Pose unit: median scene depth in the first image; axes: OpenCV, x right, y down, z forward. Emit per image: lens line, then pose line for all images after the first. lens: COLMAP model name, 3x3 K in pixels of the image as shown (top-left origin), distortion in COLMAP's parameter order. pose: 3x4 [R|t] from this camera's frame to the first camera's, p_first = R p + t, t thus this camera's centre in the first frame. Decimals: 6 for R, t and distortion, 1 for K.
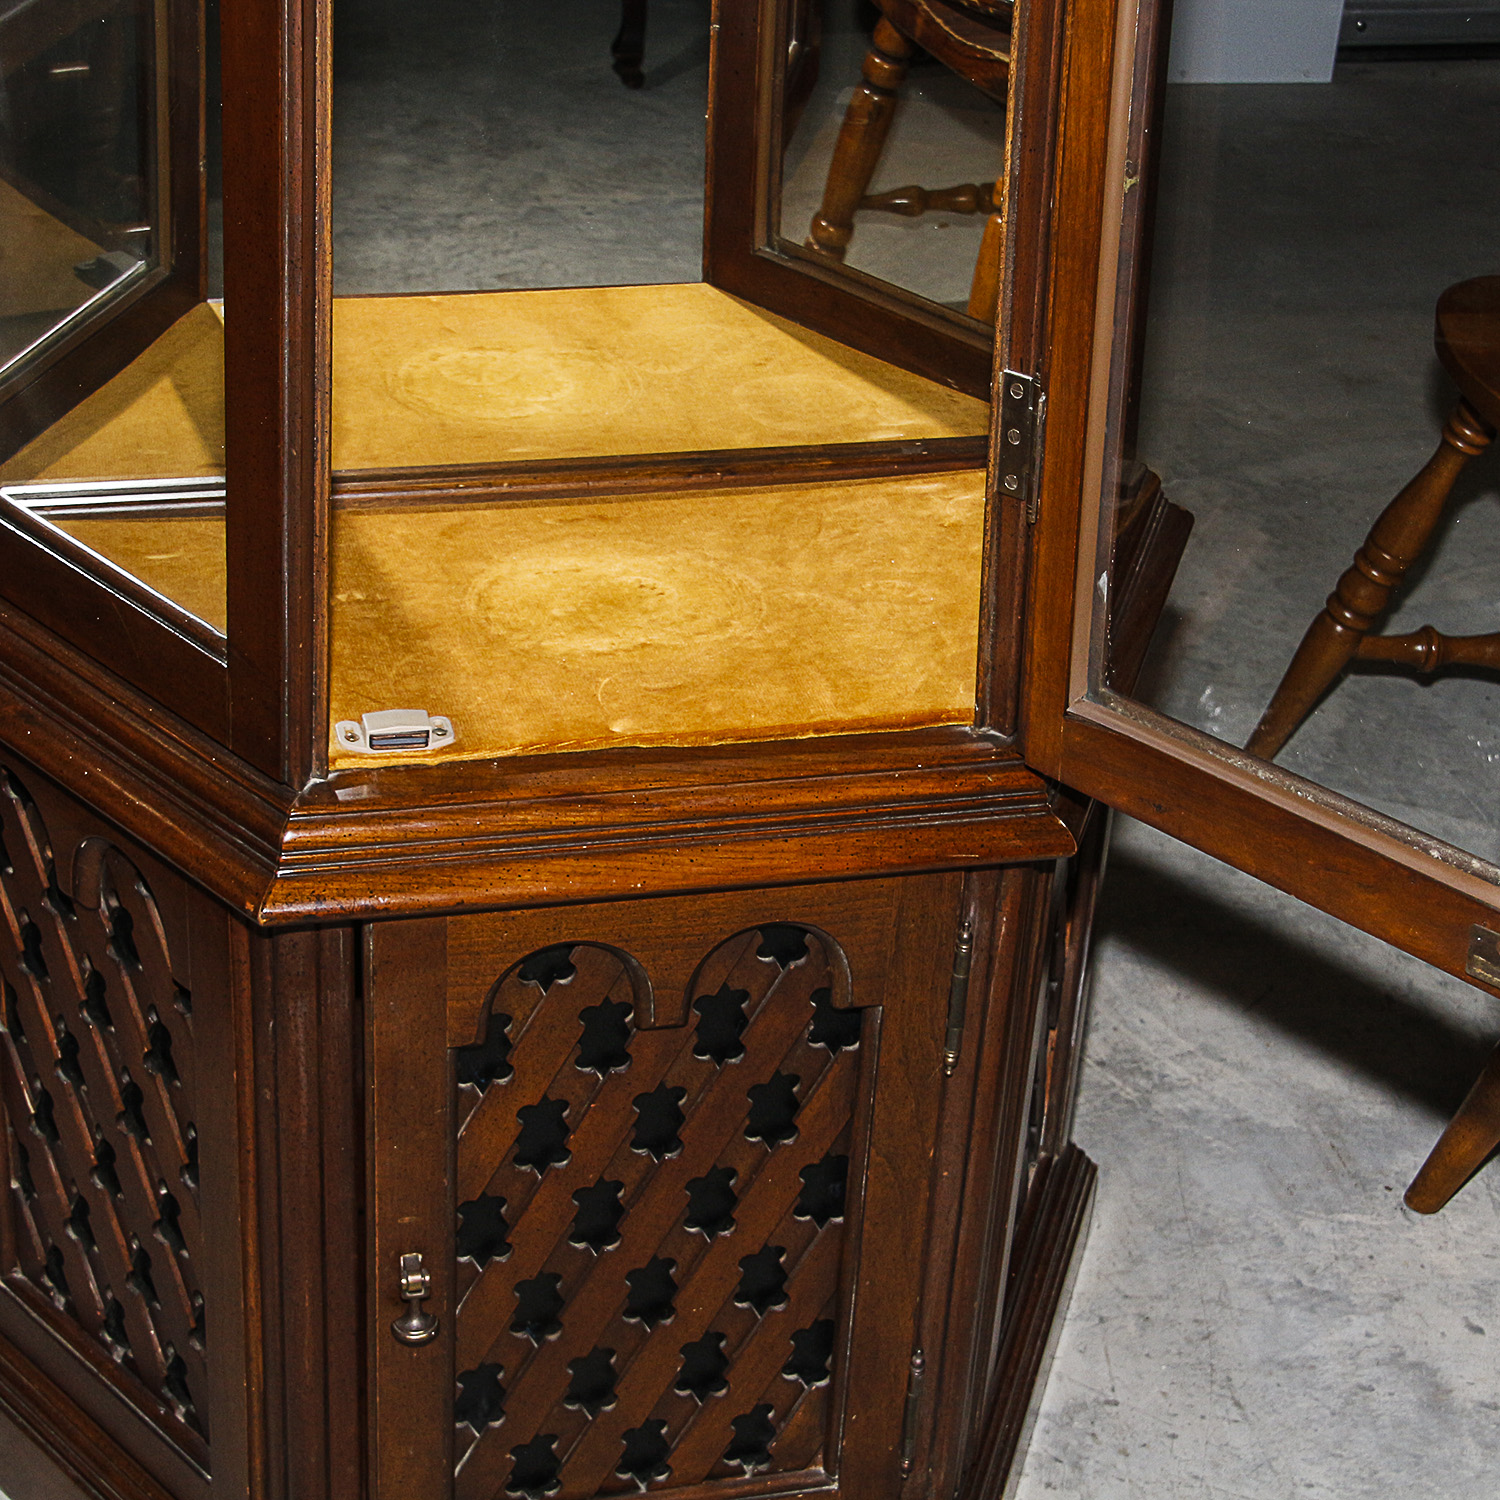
lens RADIAL K [[2947.7, 0, 750.0], [0, 2947.7, 750.0], [0, 0, 1]] dist [0.027112, 0.214506]
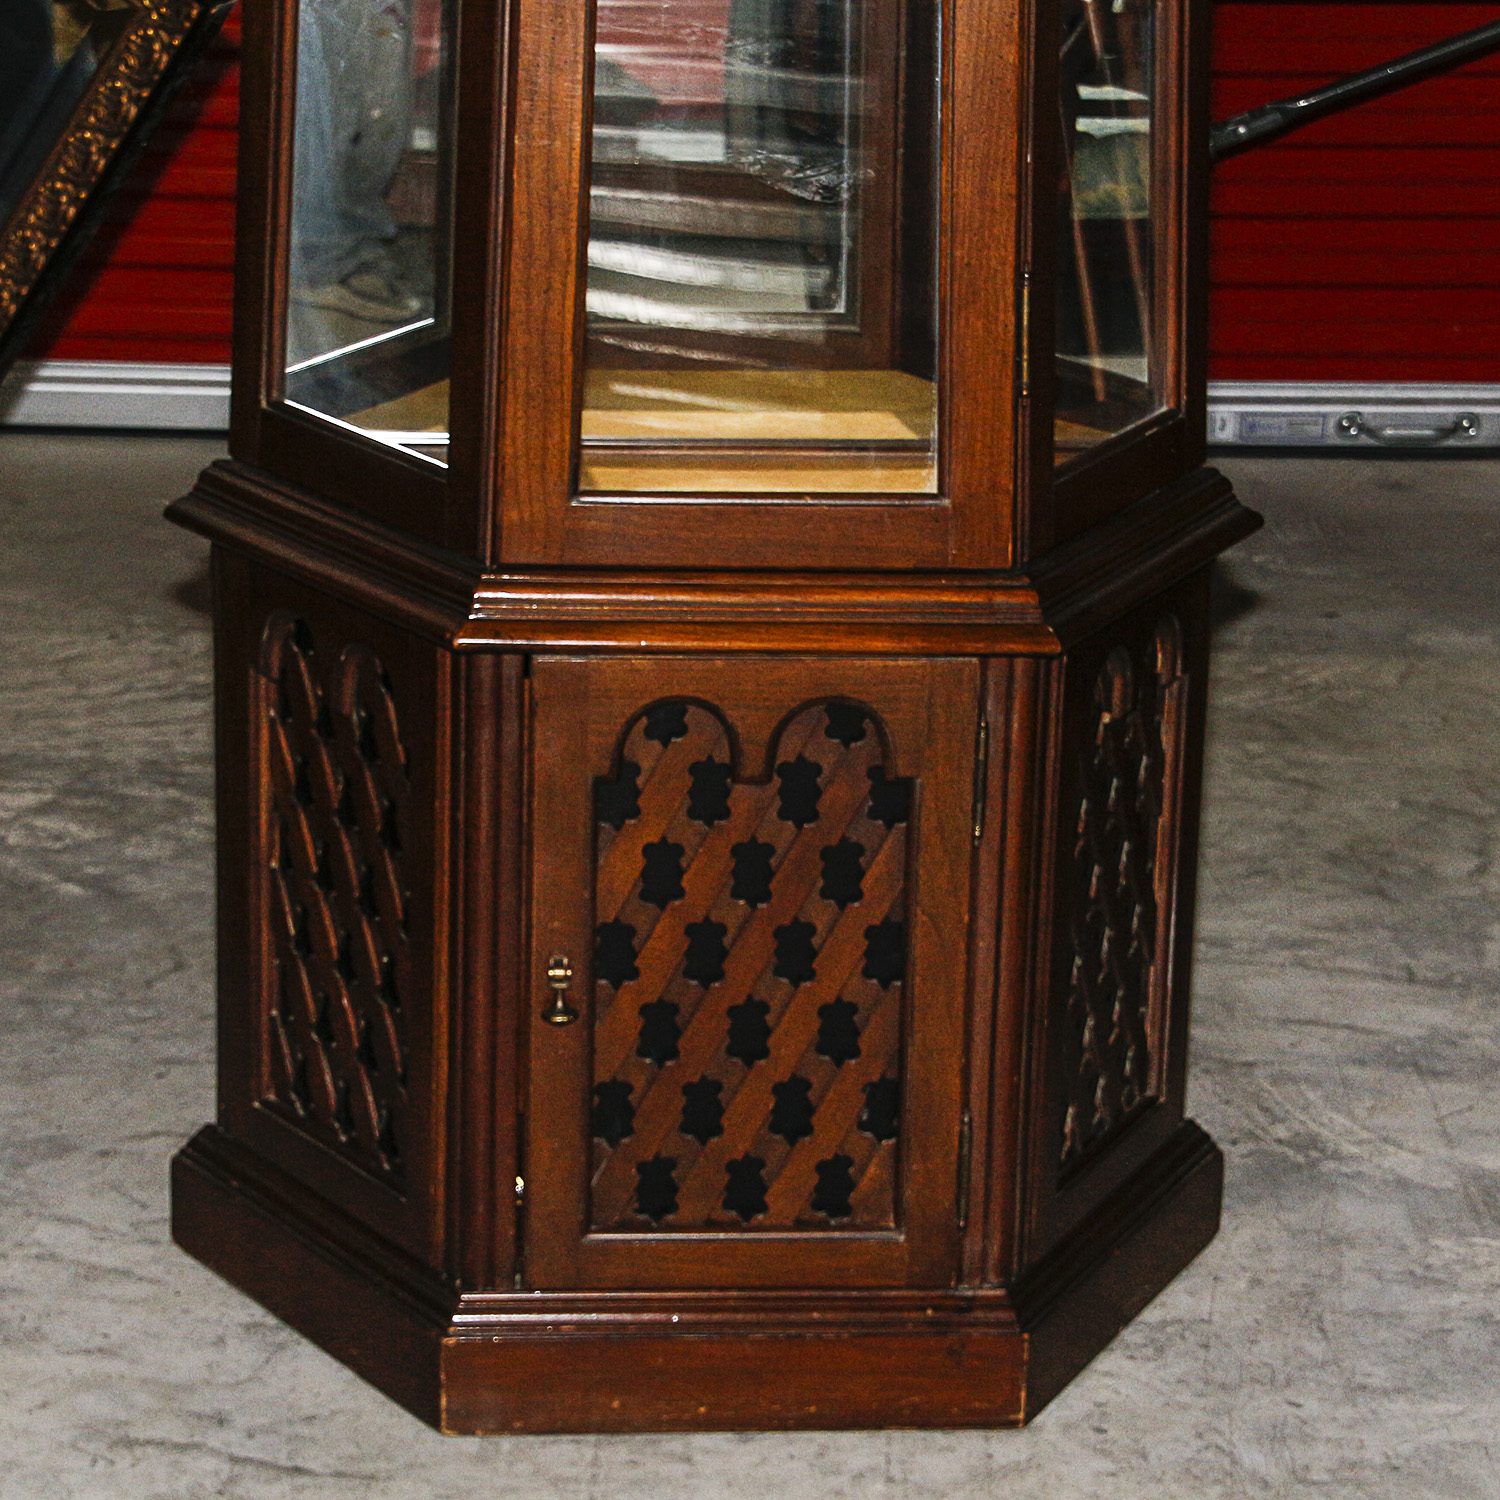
lens RADIAL K [[4712.5, 0, 745.6], [0, 4712.5, 803.5], [0, 0, 1]] dist [0.477124, -0.333488]
pose [[0.984984, 0.019798, -0.171504, 0.310948], [-0.059840, 0.970972, -0.231589, 0.556928], [0.161940, 0.238374, 0.957577, -0.972085]]
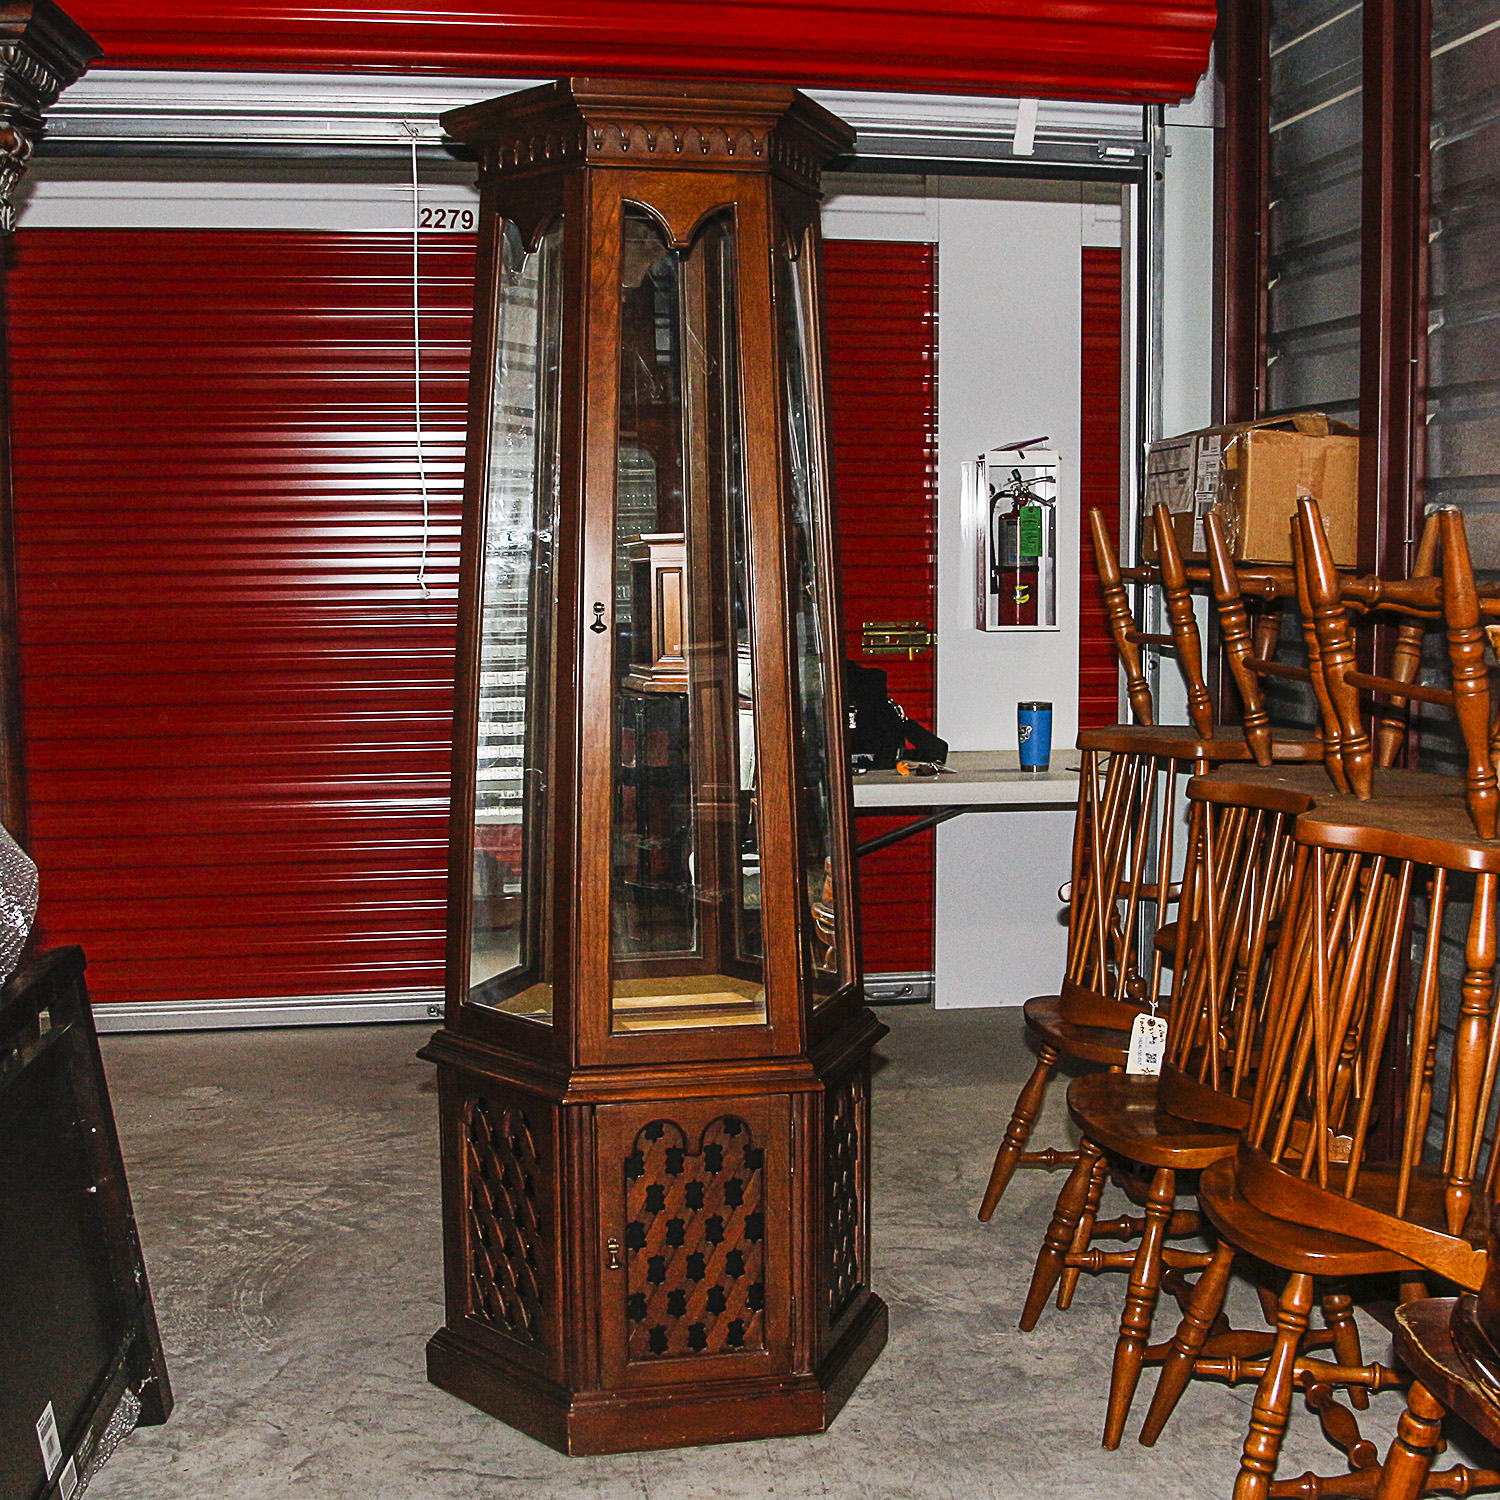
lens RADIAL K [[2110.3, 0, 795.1], [0, 2110.3, 753.0], [0, 0, 1]] dist [-0.166627, 0.181830]
pose [[0.997856, -0.058580, -0.029172, 0.151129], [0.040897, 0.906214, -0.420837, 0.587717], [0.051088, 0.418742, 0.906667, -1.048416]]
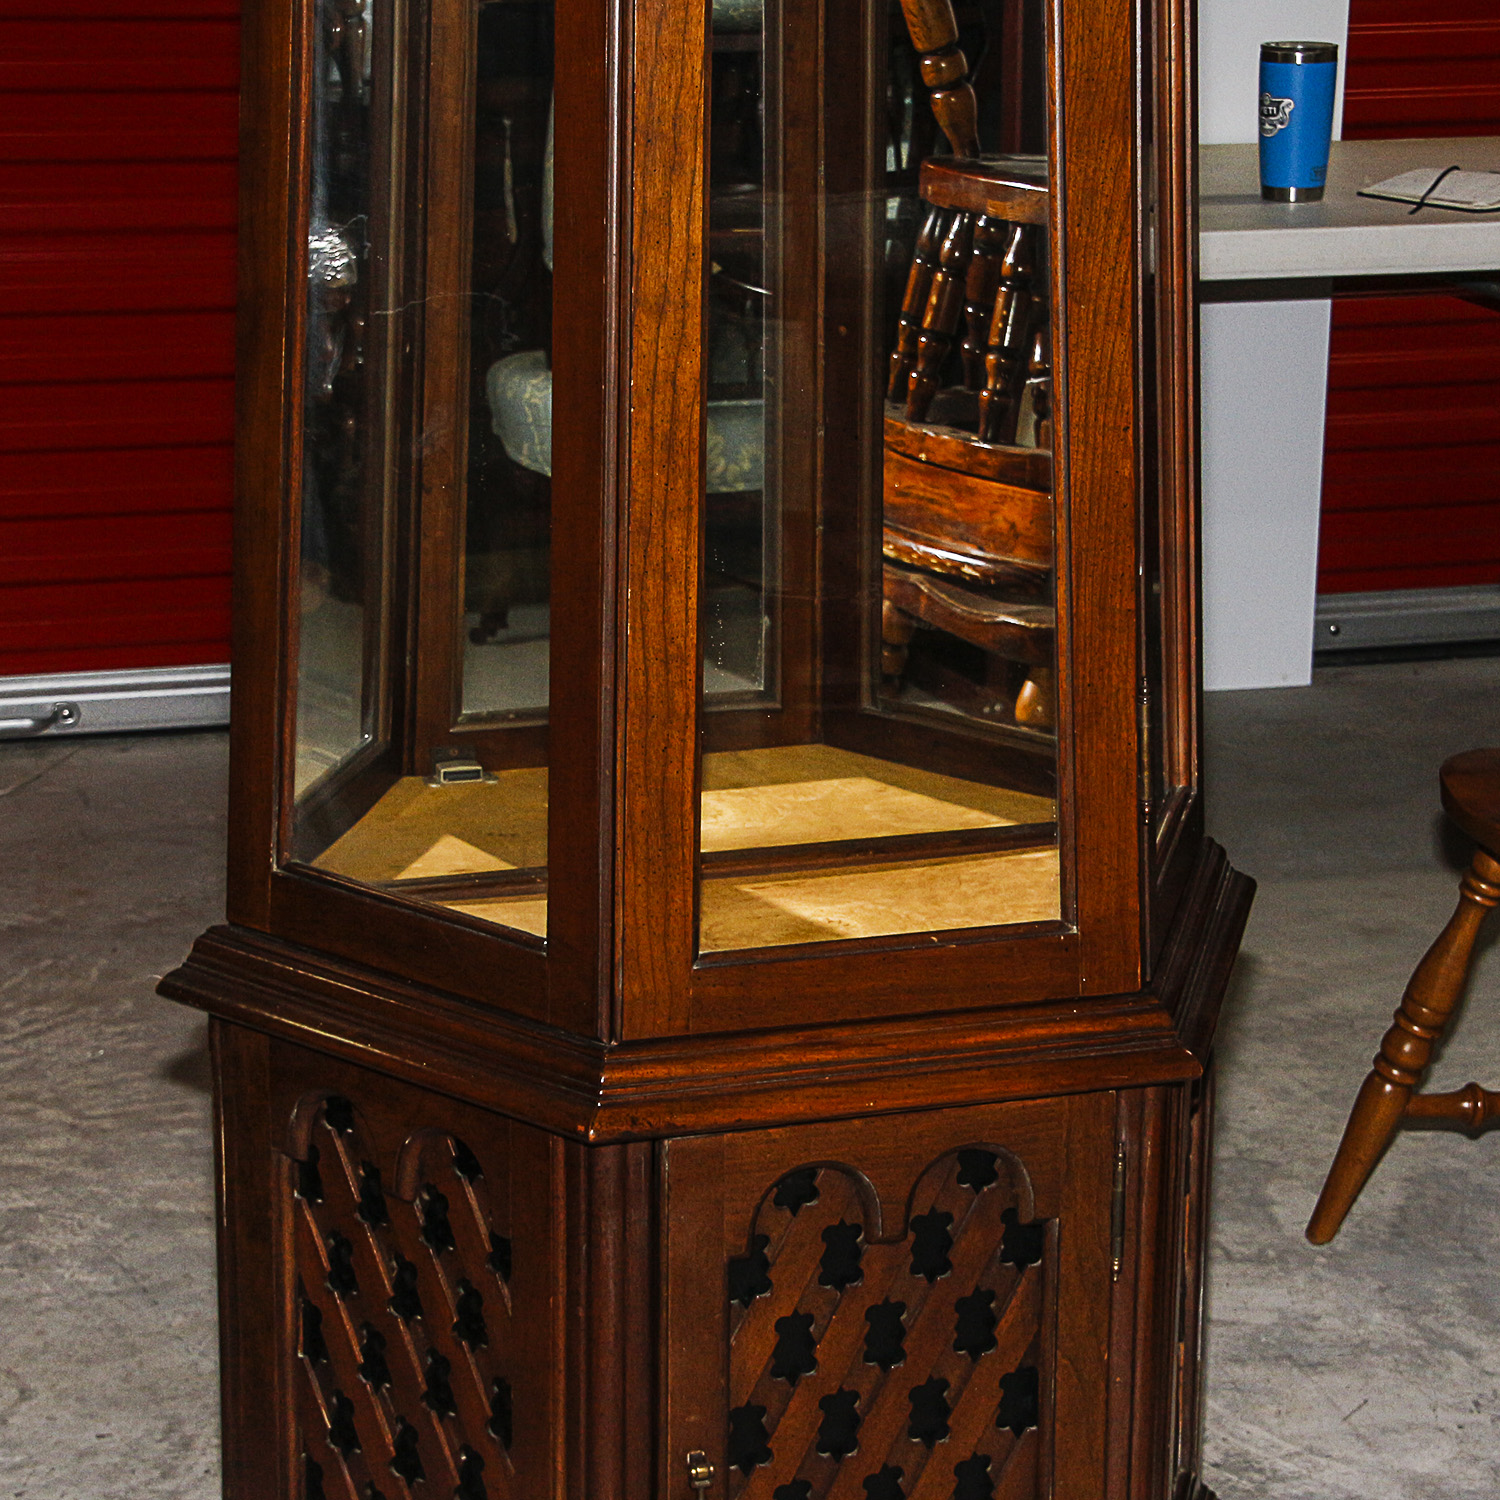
lens RADIAL K [[3903.1, 0, 811.1], [0, 3903.1, 803.3], [0, 0, 1]] dist [0.157174, 0.881233]
pose [[0.995662, -0.065231, 0.066348, -0.149034], [0.079332, 0.967764, -0.239040, 0.286717], [-0.048616, 0.243266, 0.968740, -0.605950]]
